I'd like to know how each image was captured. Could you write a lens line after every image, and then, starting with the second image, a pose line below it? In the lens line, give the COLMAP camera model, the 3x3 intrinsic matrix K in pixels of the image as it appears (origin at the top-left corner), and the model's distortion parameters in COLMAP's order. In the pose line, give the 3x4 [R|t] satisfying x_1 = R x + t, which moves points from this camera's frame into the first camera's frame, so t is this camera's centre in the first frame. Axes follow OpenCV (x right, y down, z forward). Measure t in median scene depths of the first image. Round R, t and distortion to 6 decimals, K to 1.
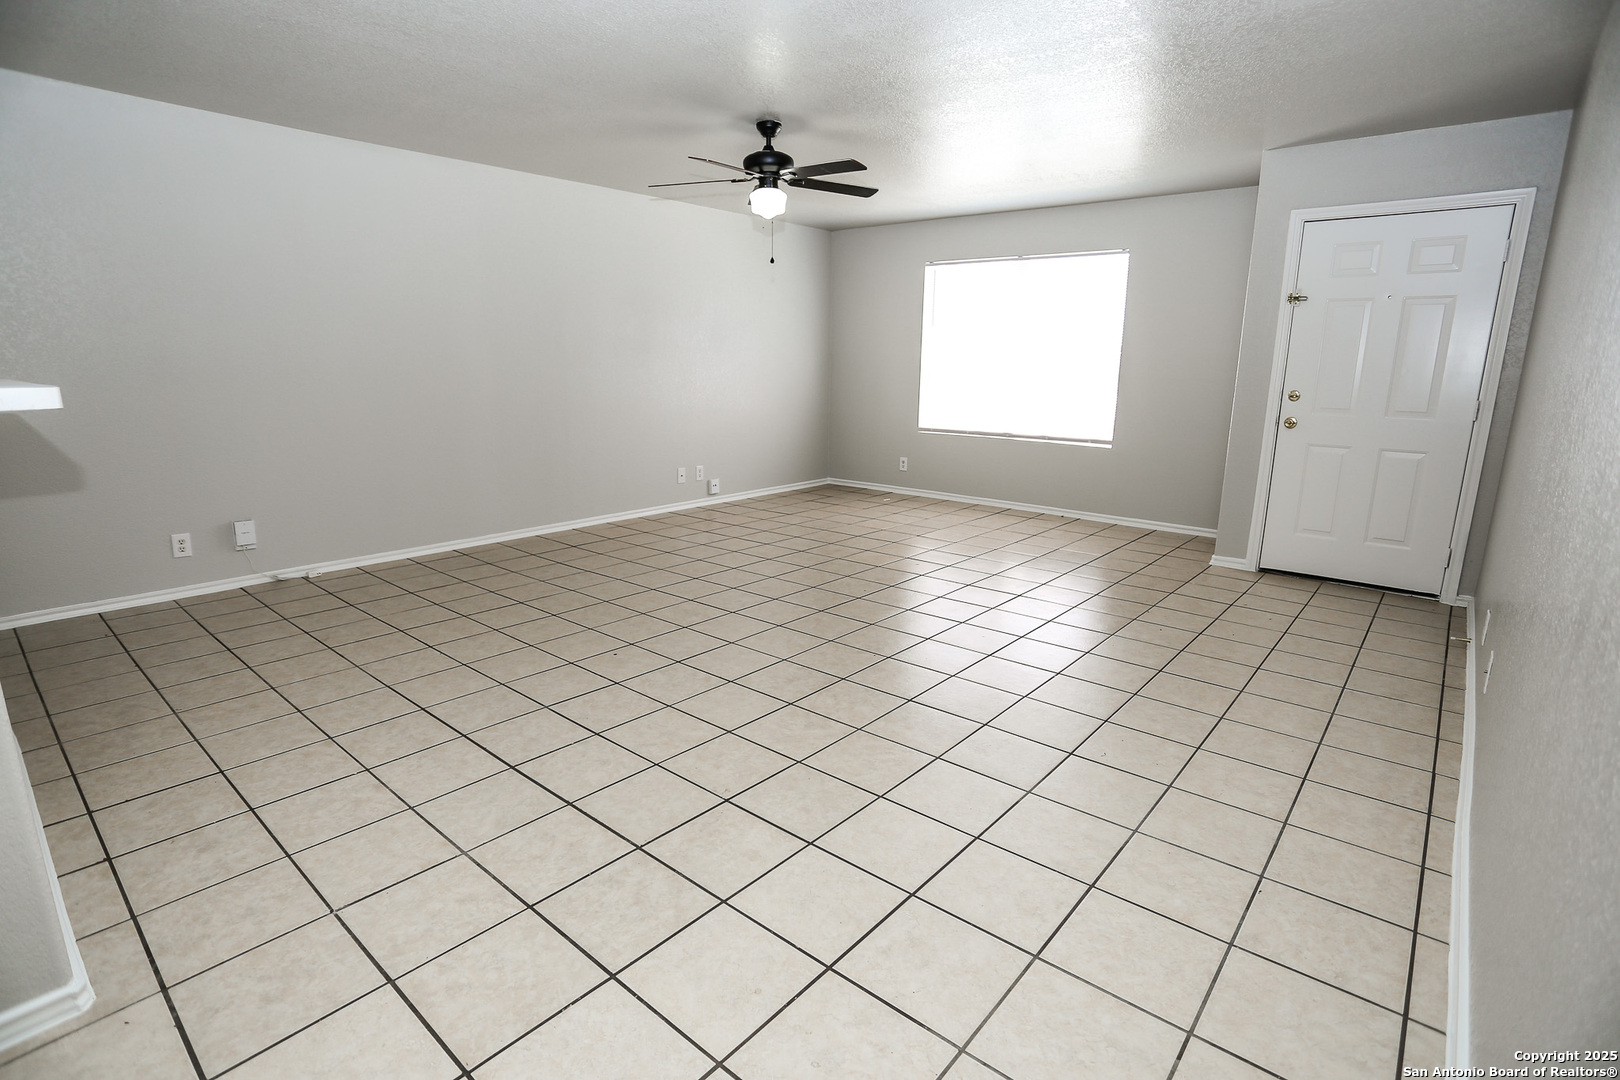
lens RADIAL K [[807.5, 0, 822.5], [0, 807.5, 542.7], [0, 0, 1]] dist [-0.061663, 0.023035]
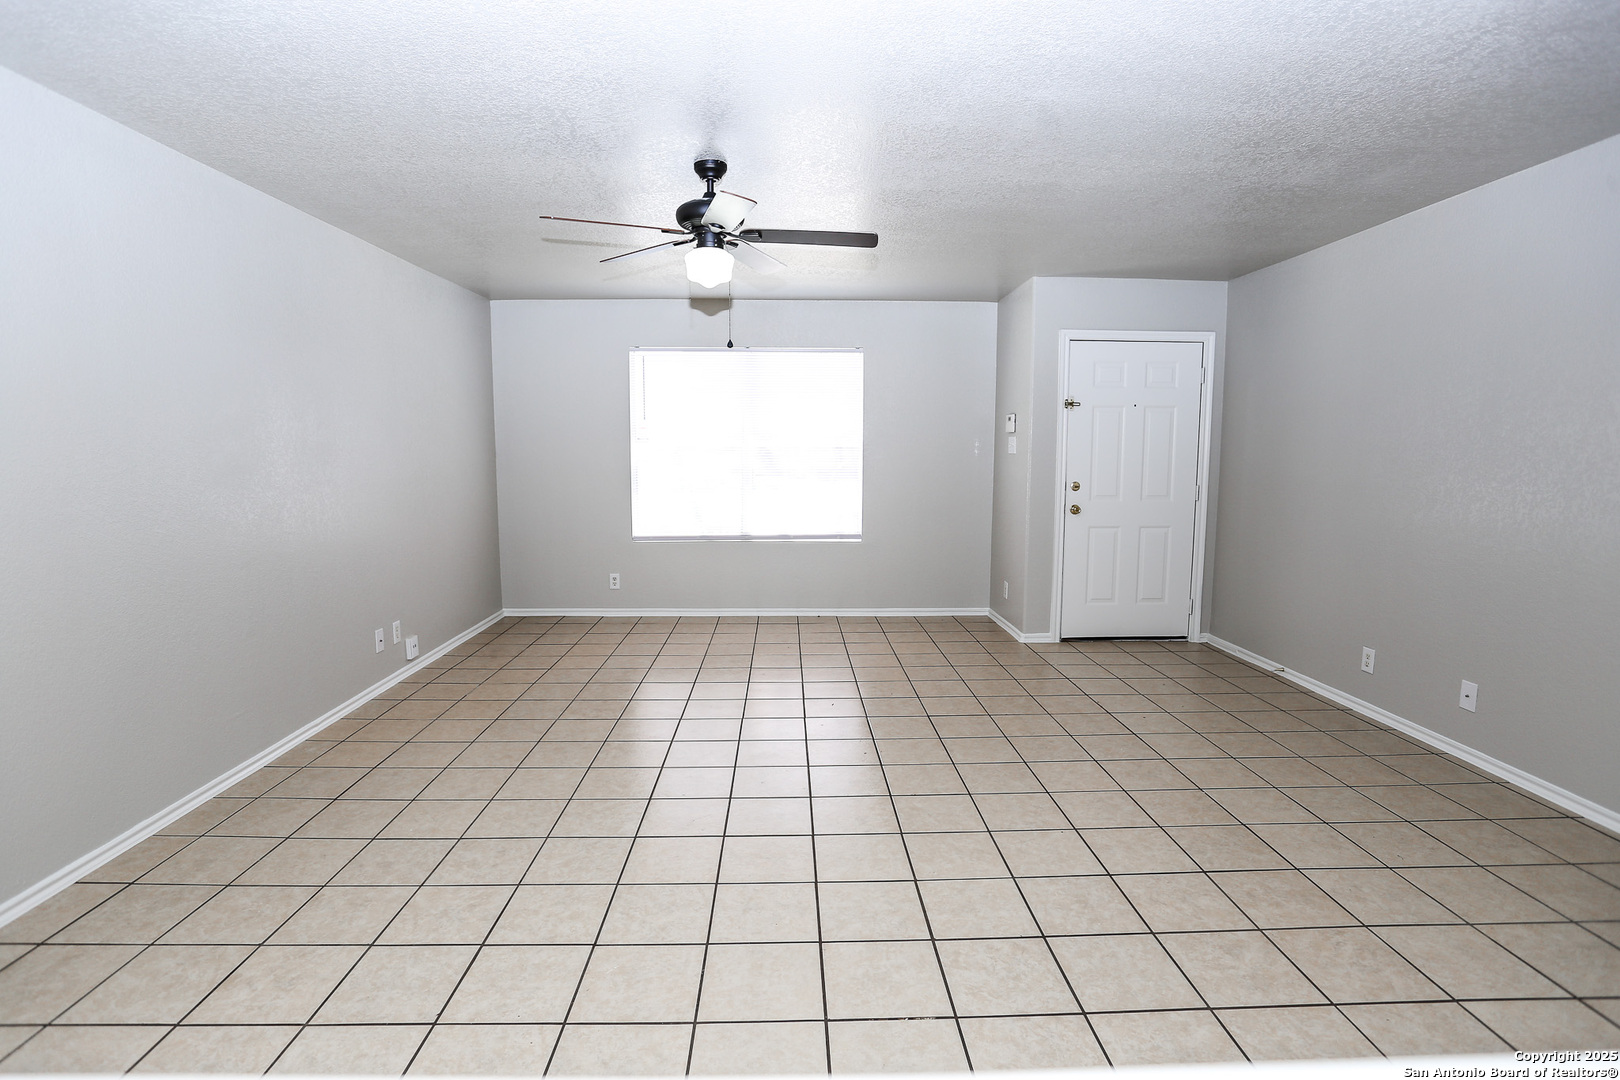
lens RADIAL K [[807.5, 0, 802.5], [0, 807.5, 534.4], [0, 0, 1]] dist [-0.061663, 0.023035]
pose [[0.746137, -0.083793, 0.660498, -0.480817], [0.152873, 0.987105, -0.047466, -0.121169], [-0.648004, 0.136388, 0.749326, 0.387287]]
